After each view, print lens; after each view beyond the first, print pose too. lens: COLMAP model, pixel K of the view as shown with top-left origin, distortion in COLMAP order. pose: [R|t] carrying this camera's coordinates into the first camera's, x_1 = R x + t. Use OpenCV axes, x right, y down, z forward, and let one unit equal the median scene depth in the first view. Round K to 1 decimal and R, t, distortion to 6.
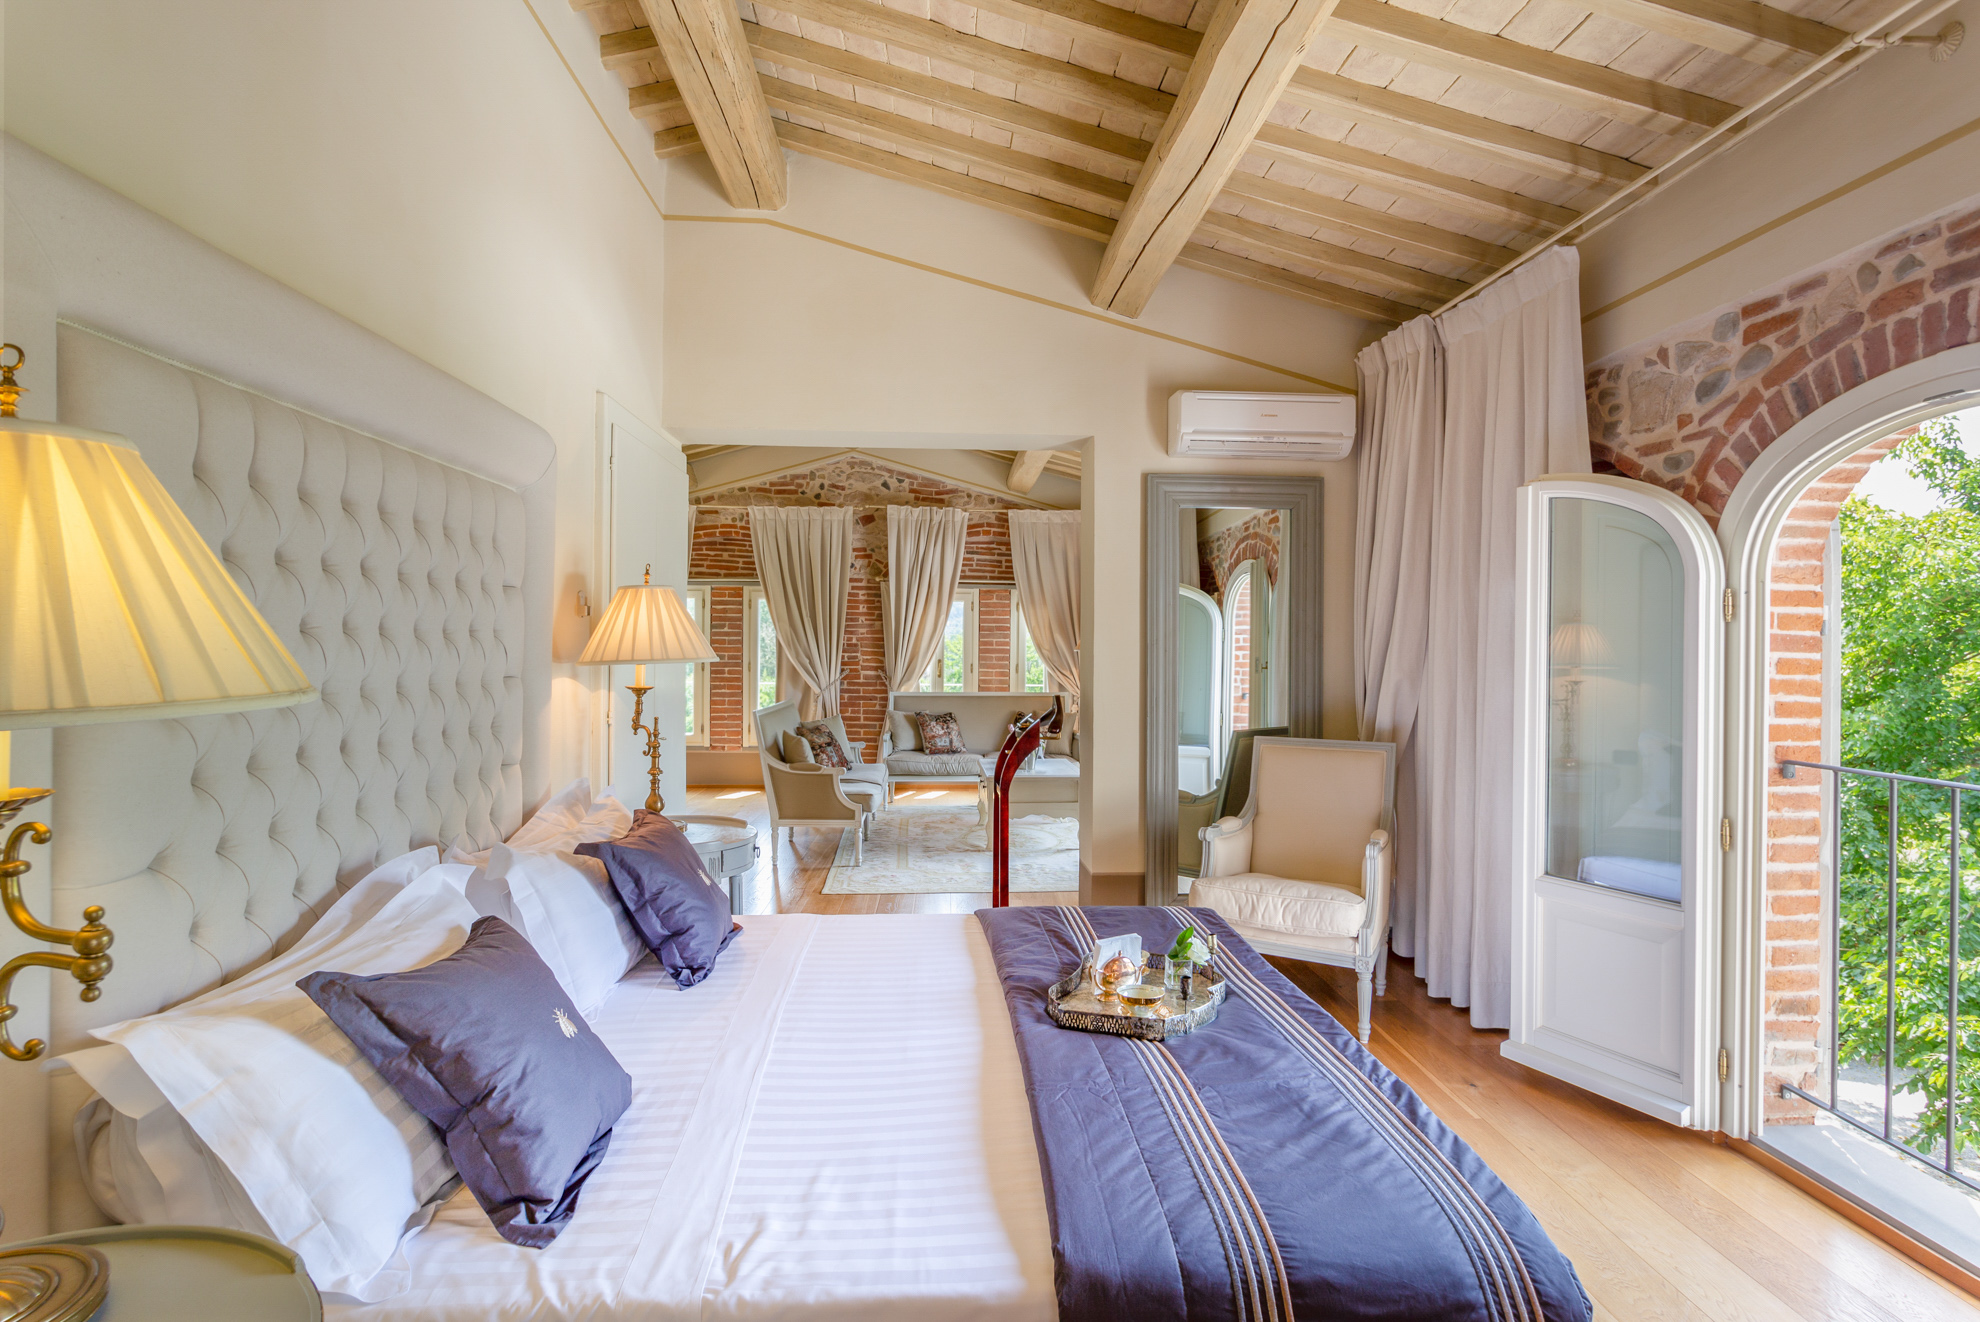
lens RADIAL K [[1017.6, 0, 995.7], [0, 1017.6, 660.4], [0, 0, 1]] dist [0.000960, 0.004164]
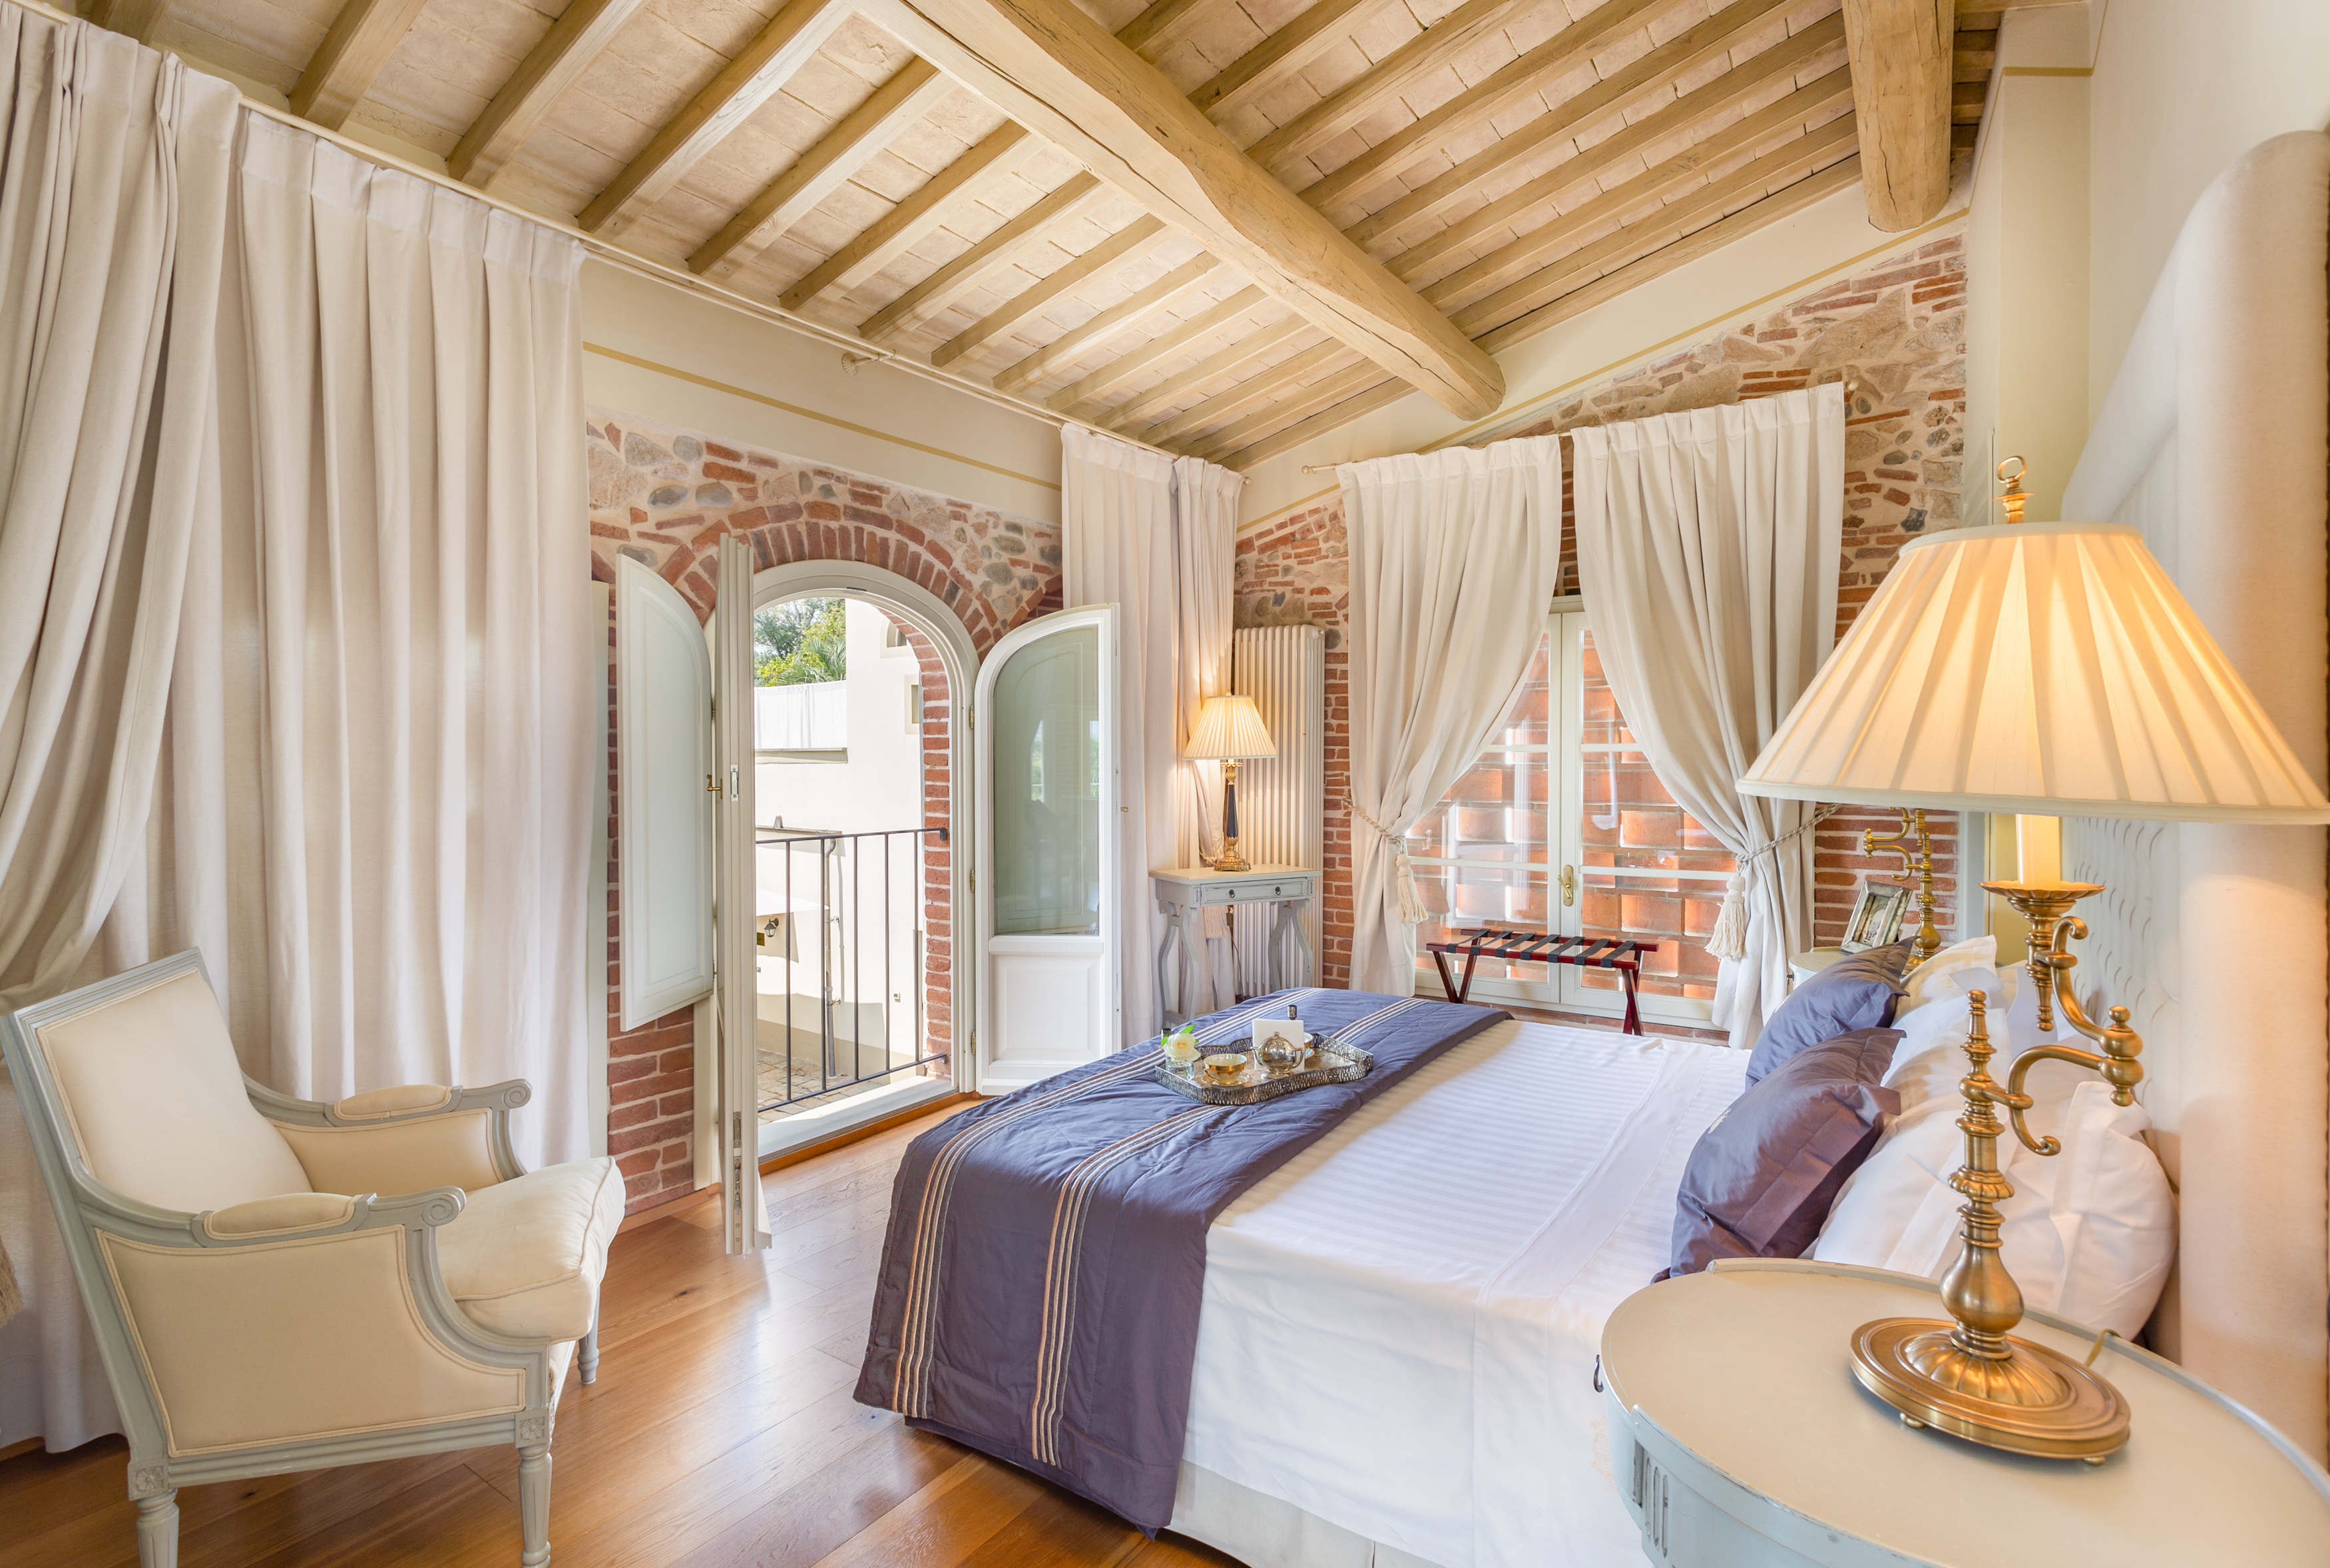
lens RADIAL K [[1183.8, 0, 1175.3], [0, 1183.8, 774.1], [0, 0, 1]] dist [-0.002897, 0.000070]
pose [[-0.788291, -0.012695, 0.615171, -0.496582], [0.002087, 0.999726, 0.023305, -0.012257], [-0.615299, 0.019655, -0.788049, 1.791052]]
